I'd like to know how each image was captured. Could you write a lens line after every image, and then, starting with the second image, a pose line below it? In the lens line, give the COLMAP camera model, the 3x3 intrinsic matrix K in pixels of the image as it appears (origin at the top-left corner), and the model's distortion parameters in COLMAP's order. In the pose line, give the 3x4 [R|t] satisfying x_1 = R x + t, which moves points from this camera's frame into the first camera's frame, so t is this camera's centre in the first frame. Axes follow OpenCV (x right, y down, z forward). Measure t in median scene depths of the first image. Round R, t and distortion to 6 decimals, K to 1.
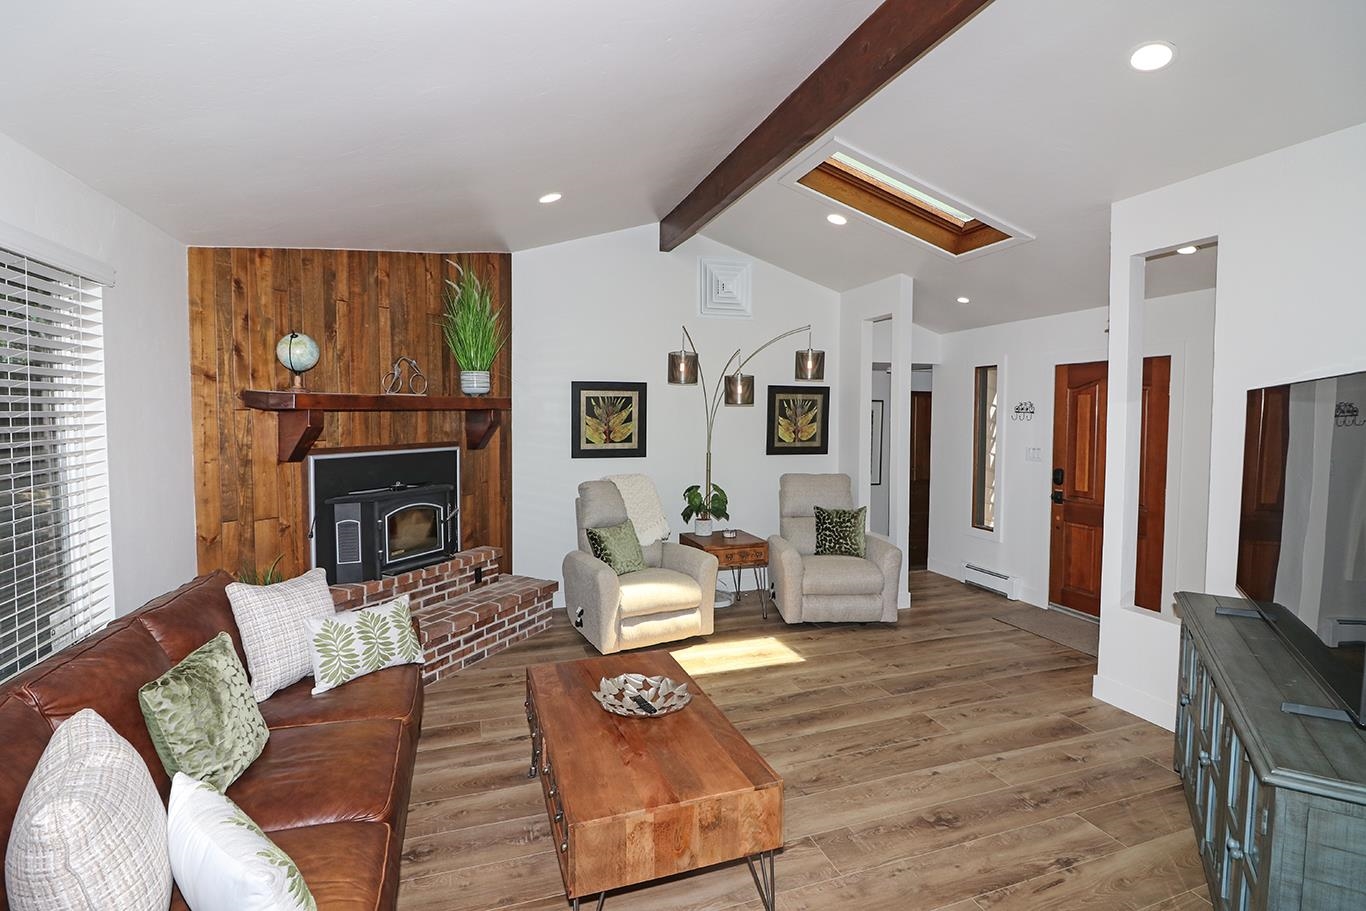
lens RADIAL K [[632.5, 0, 676.2], [0, 632.5, 440.7], [0, 0, 1]] dist [-0.009965, -0.004131]
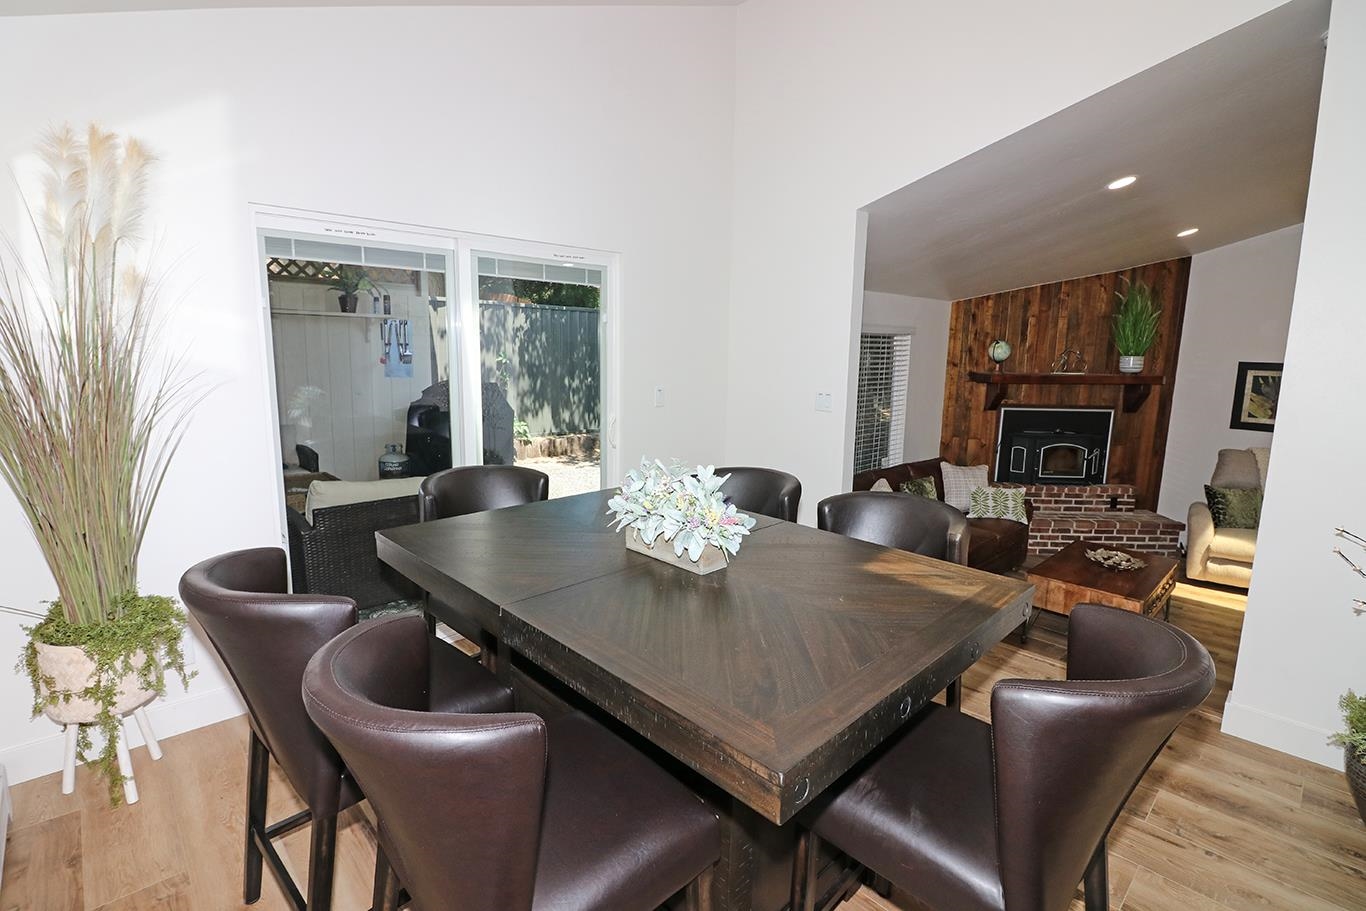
lens RADIAL K [[632.5, 0, 672.9], [0, 632.5, 447.2], [0, 0, 1]] dist [-0.009965, -0.004131]
pose [[0.413011, 0.149206, -0.898420, 0.539842], [-0.051713, 0.988739, 0.140433, -0.056020], [0.909257, -0.011540, 0.416076, -0.488647]]
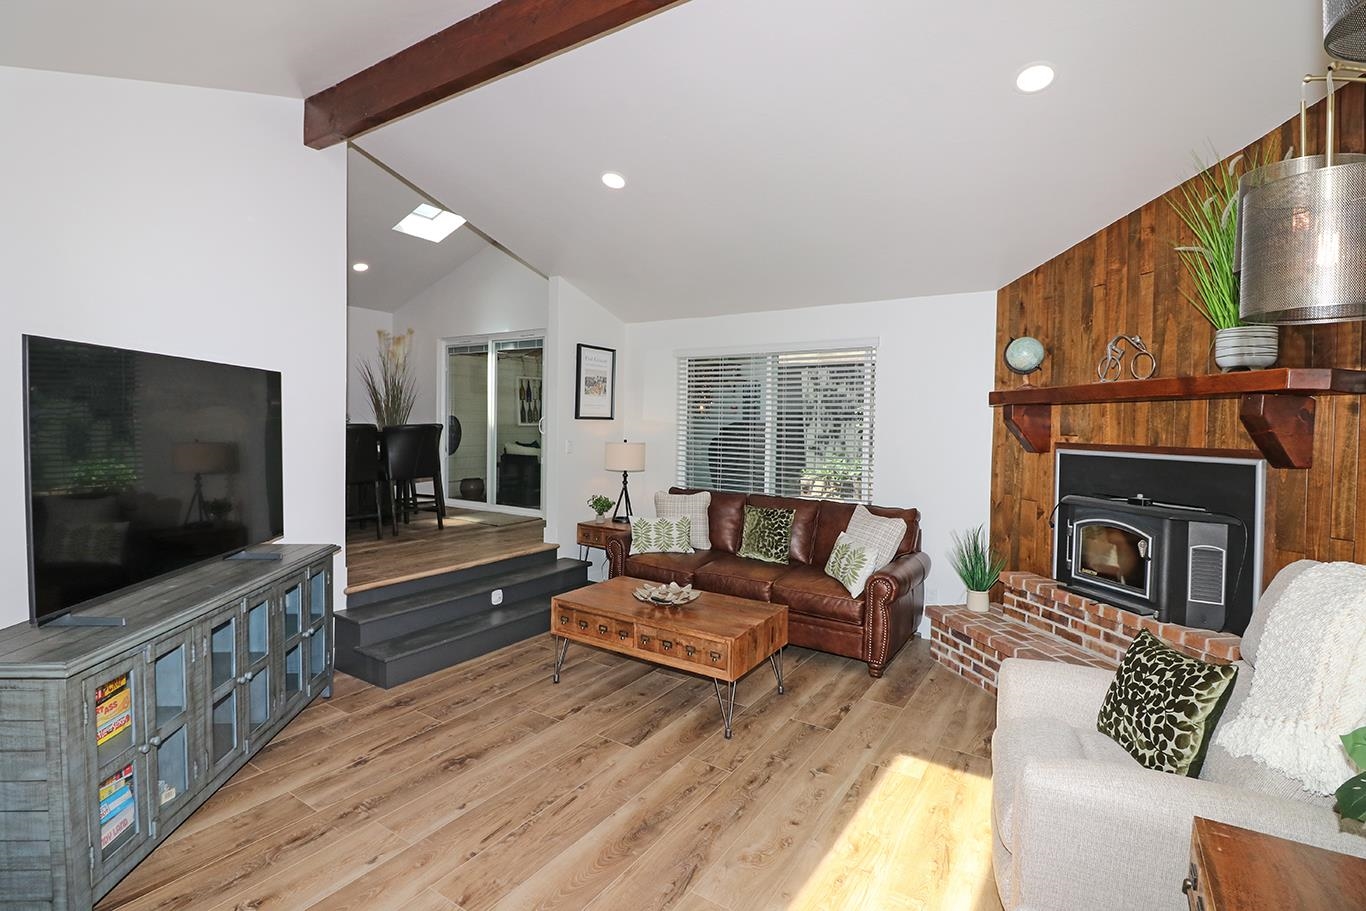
lens RADIAL K [[632.5, 0, 675.9], [0, 632.5, 446.5], [0, 0, 1]] dist [-0.009965, -0.004131]
pose [[-0.780860, 0.011604, -0.624598, 0.458927], [-0.040853, 0.996739, 0.069591, -0.022245], [0.623369, 0.079857, -0.777839, 1.163485]]
